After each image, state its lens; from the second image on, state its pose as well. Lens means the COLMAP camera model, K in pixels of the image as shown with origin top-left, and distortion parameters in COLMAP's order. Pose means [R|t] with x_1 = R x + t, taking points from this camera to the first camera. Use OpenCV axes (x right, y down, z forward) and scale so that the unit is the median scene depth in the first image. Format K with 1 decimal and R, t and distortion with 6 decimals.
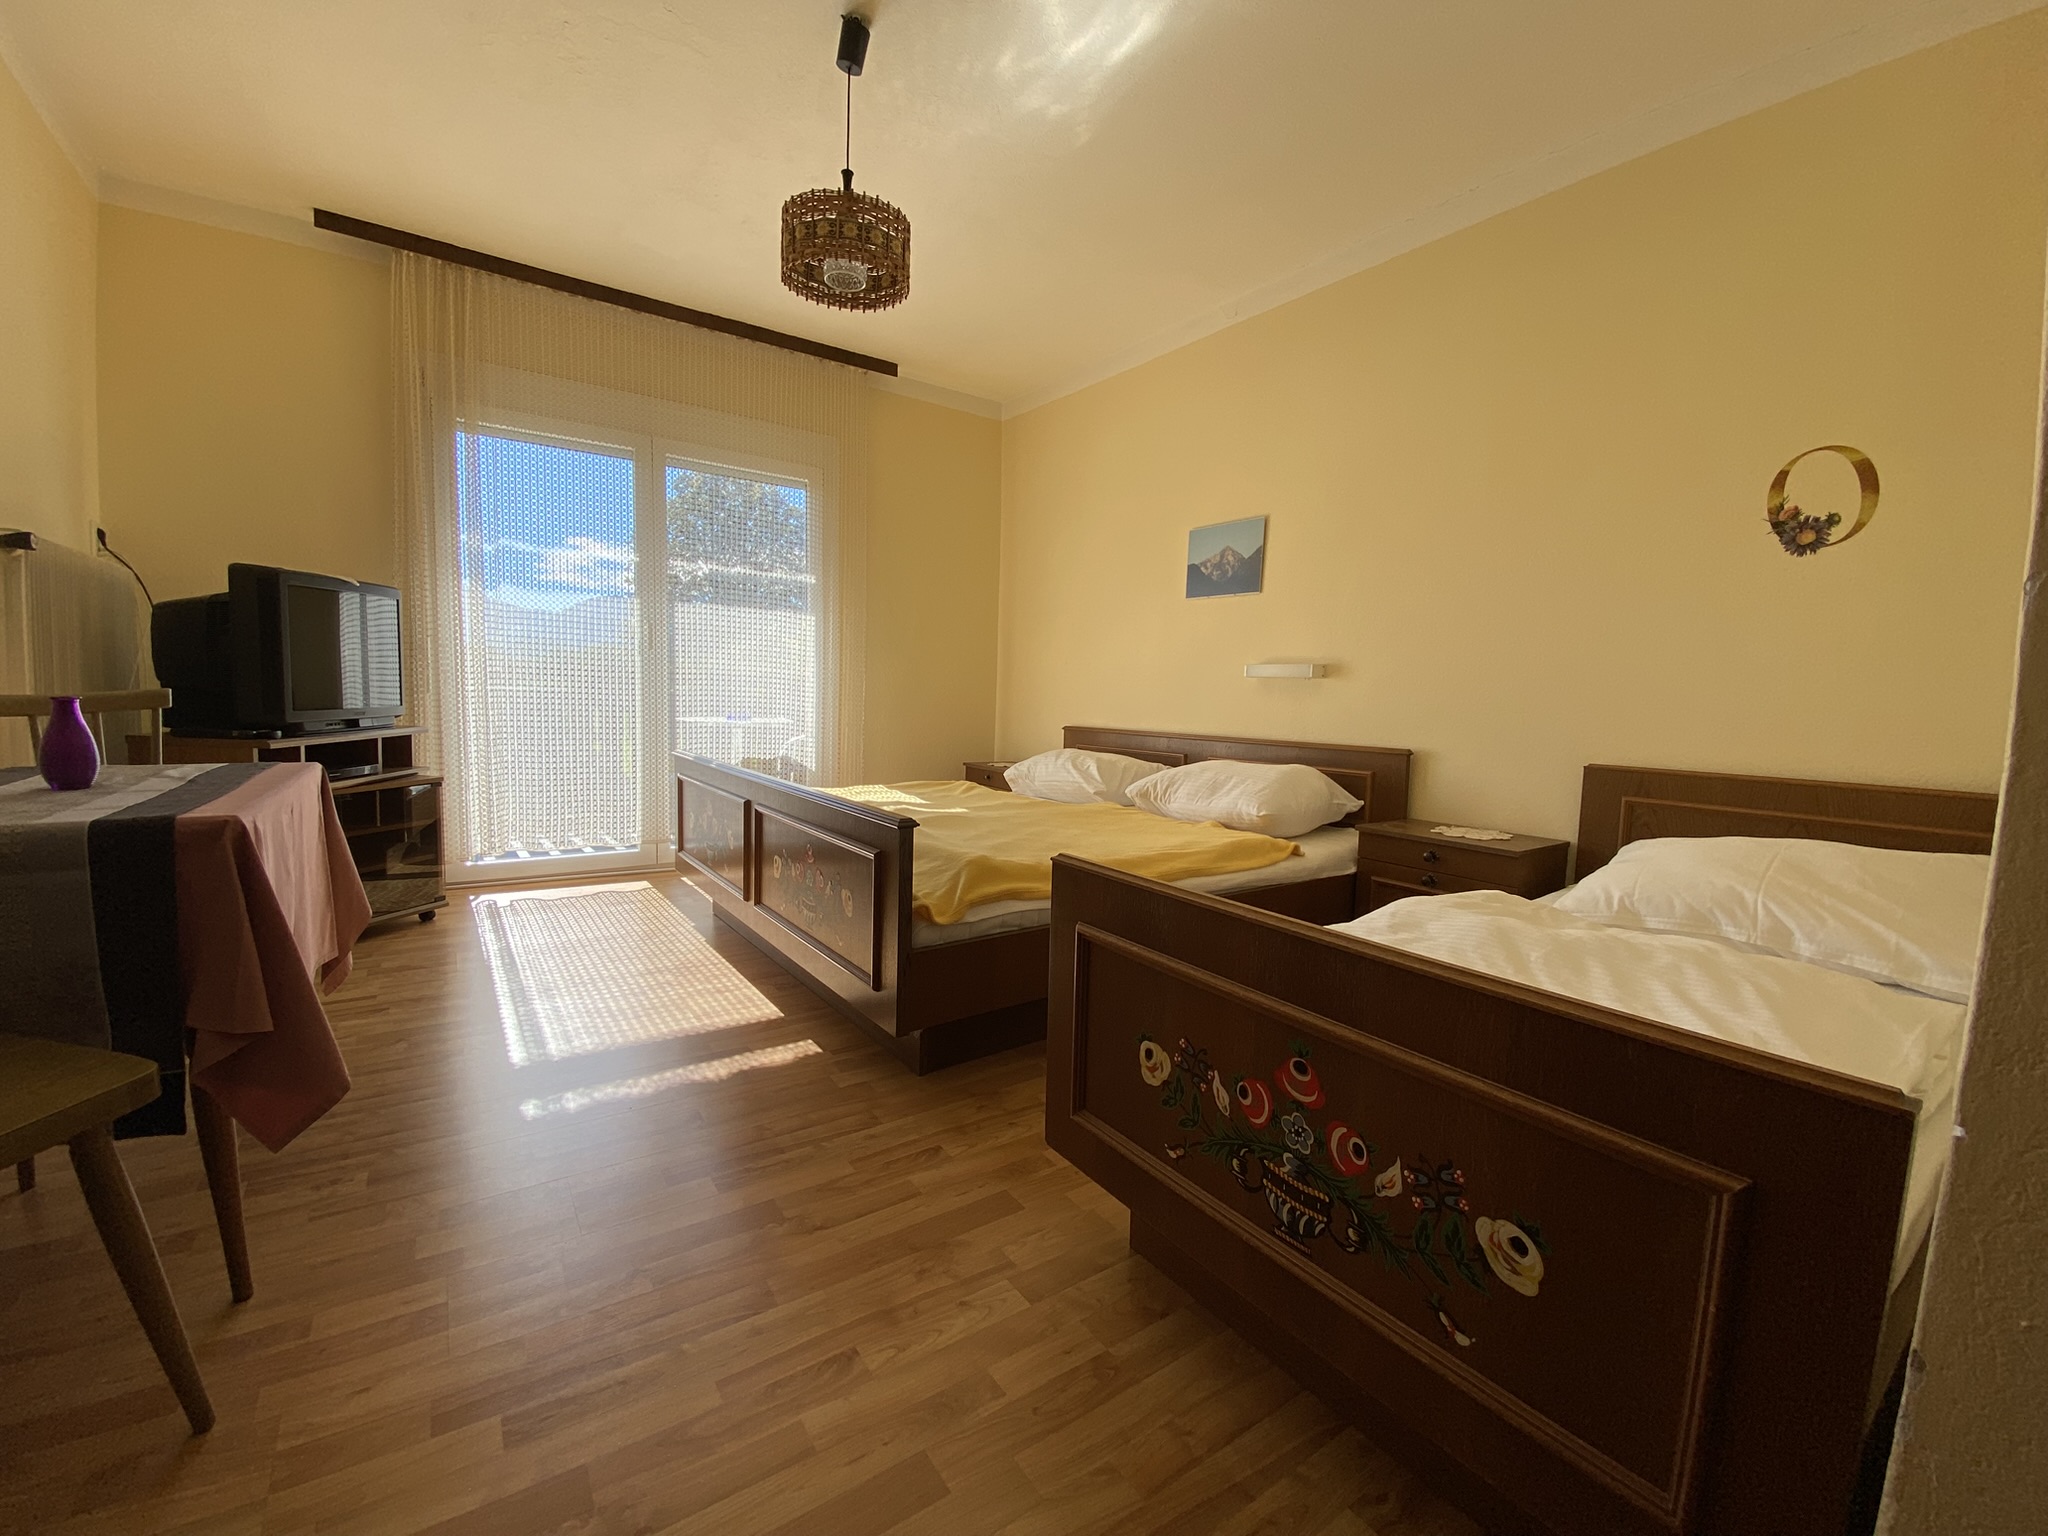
lens RADIAL K [[819.2, 0, 1024.0], [0, 819.2, 768.0], [0, 0, 1]] dist [0.028139, -0.021445]
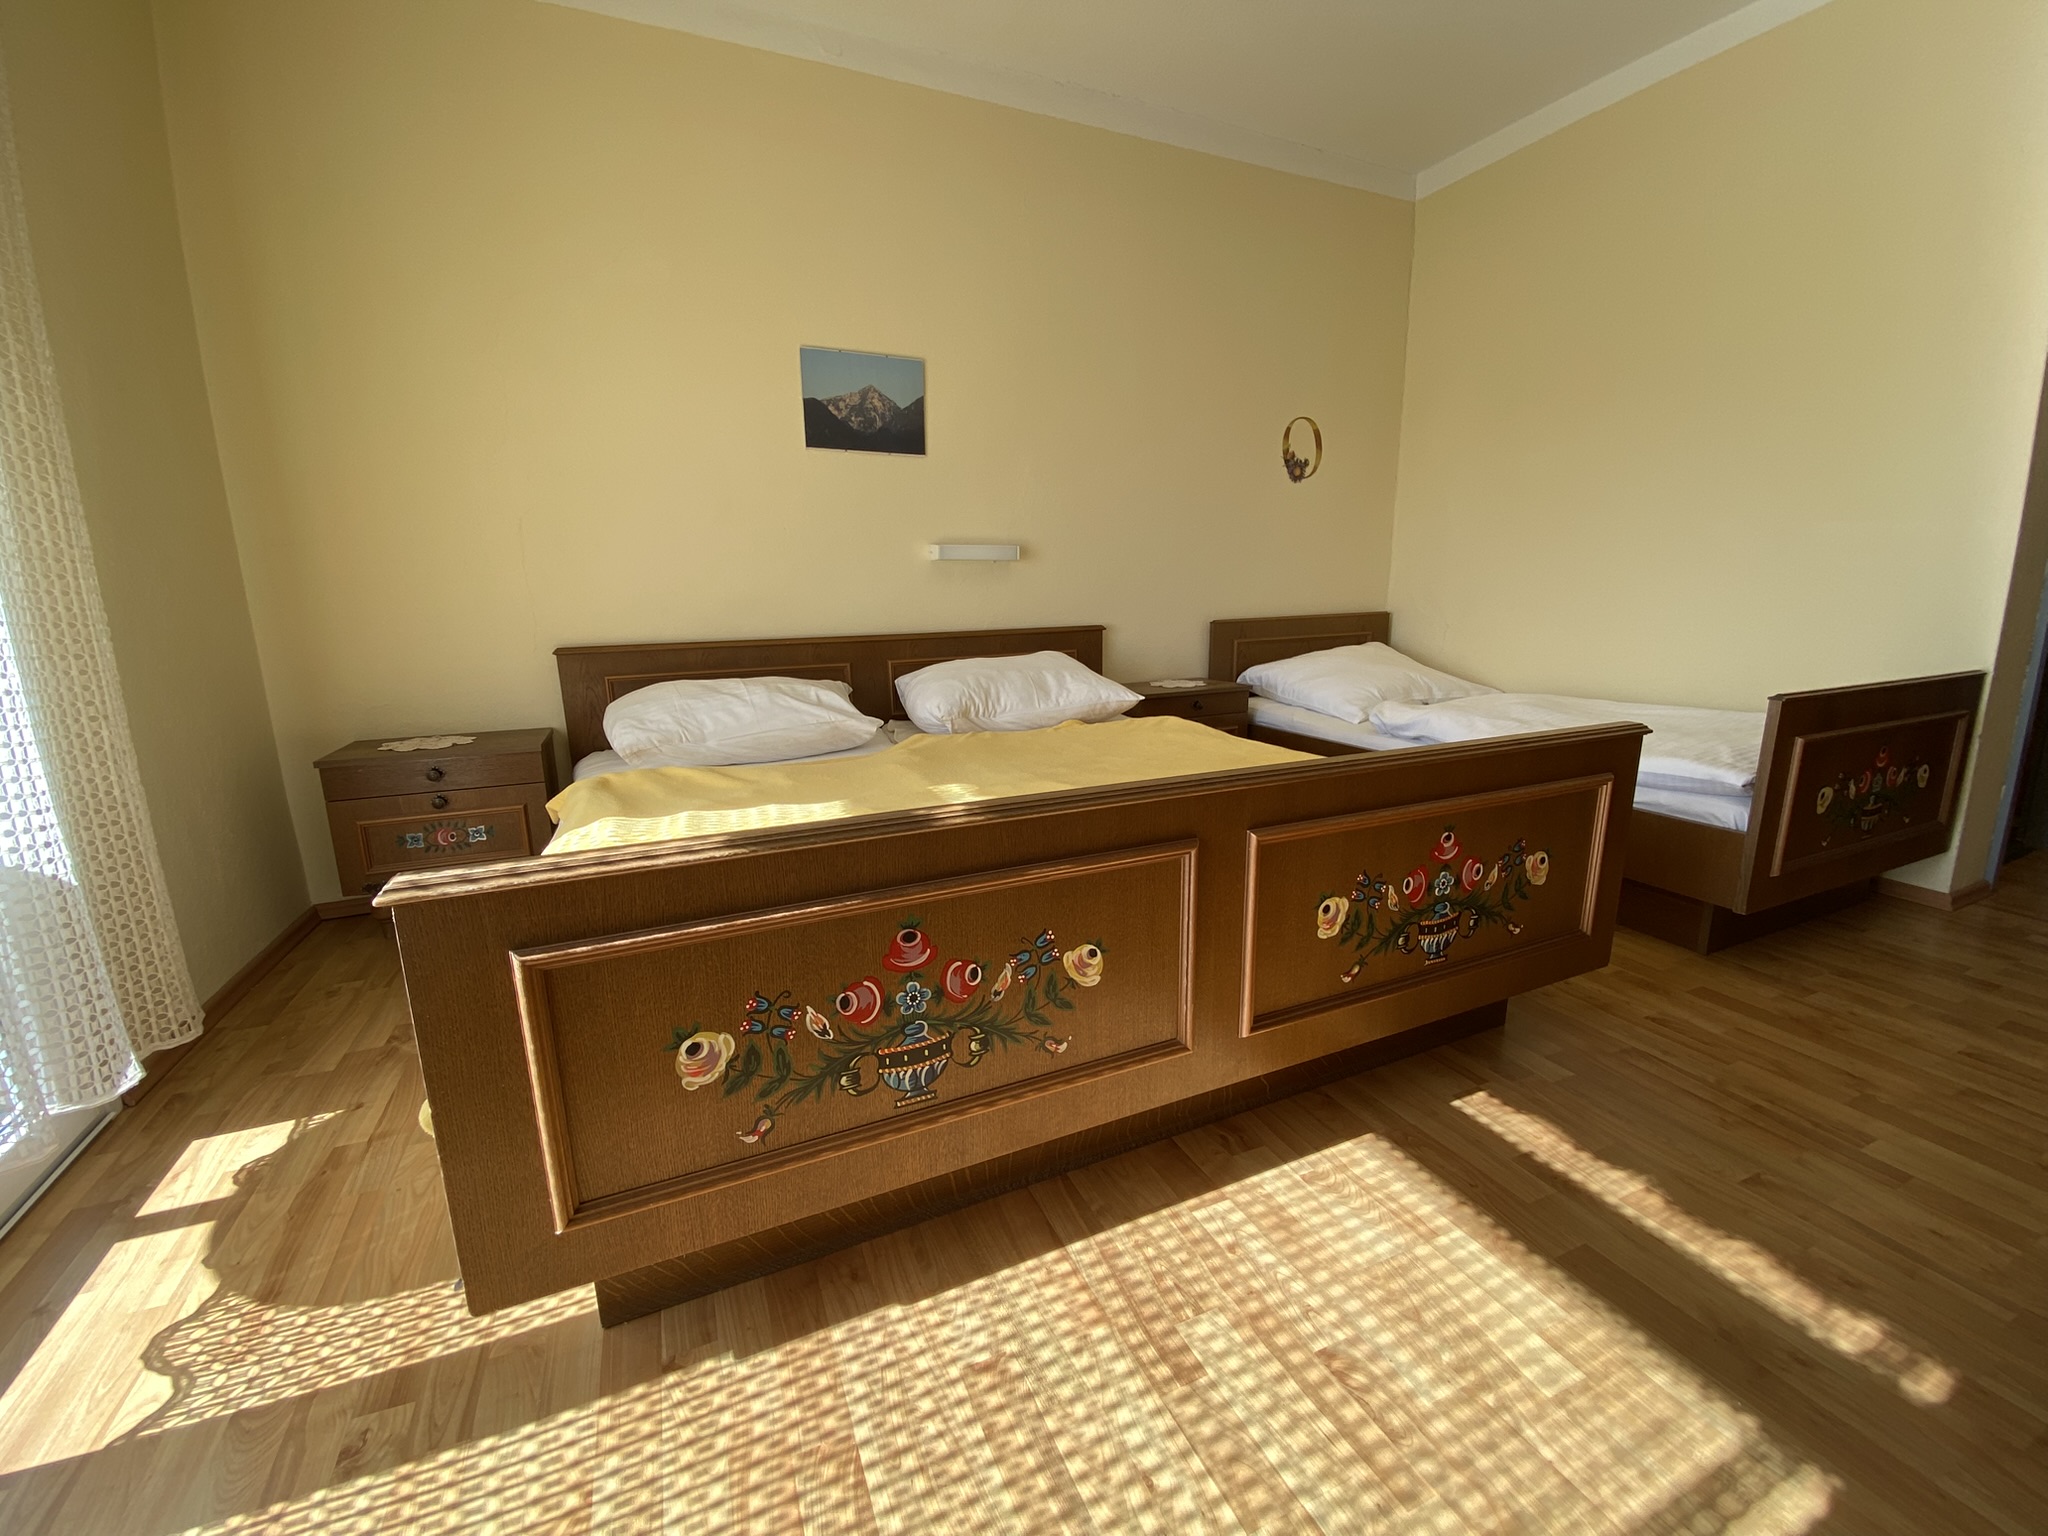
lens RADIAL K [[773.3, 0, 1024.0], [0, 773.3, 768.0], [0, 0, 1]] dist [0.046839, -0.016643]
pose [[0.209414, -0.297952, 0.931327, -0.901549], [0.096878, 0.954082, 0.283448, -0.200457], [-0.973016, 0.030867, 0.228663, 1.178946]]
